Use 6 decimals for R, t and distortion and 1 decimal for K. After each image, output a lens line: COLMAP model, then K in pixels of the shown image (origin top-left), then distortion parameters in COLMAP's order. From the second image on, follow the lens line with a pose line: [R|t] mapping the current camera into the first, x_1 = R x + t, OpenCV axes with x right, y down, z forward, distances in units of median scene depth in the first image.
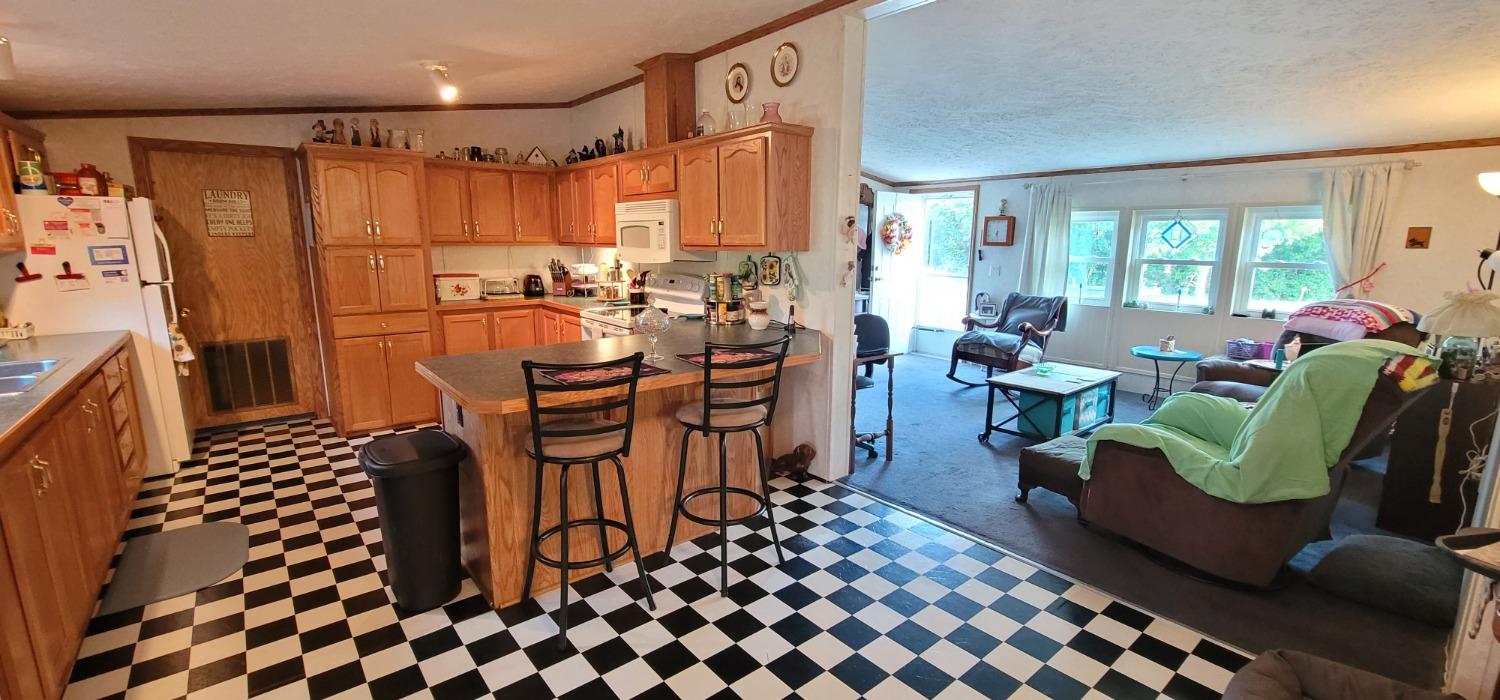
lens RADIAL K [[614.9, 0, 757.0], [0, 614.9, 350.6], [0, 0, 1]] dist [-0.004911, 0.000783]
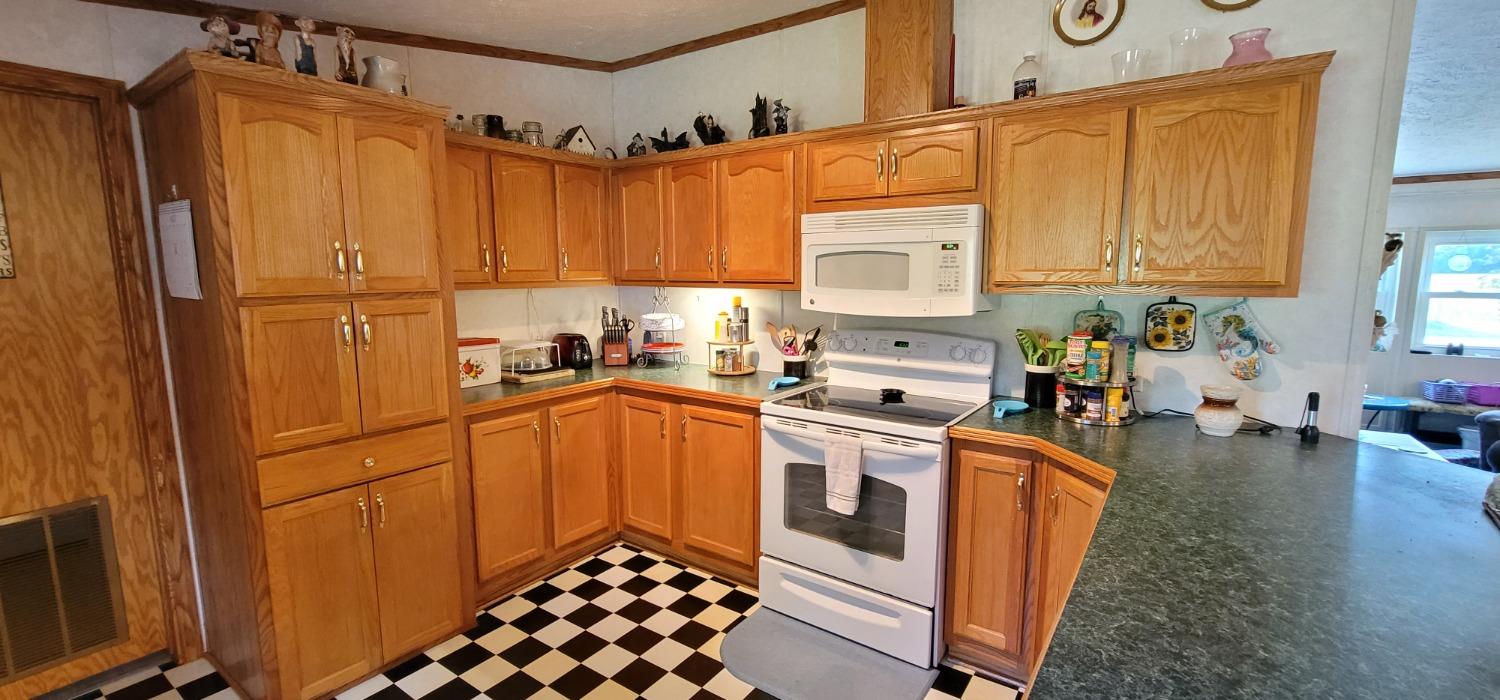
lens RADIAL K [[614.9, 0, 747.8], [0, 614.9, 351.8], [0, 0, 1]] dist [-0.004911, 0.000783]
pose [[0.964068, -0.043309, 0.262100, -0.421215], [0.056137, 0.997554, -0.041652, -0.084219], [-0.259655, 0.054868, 0.964141, 0.438199]]
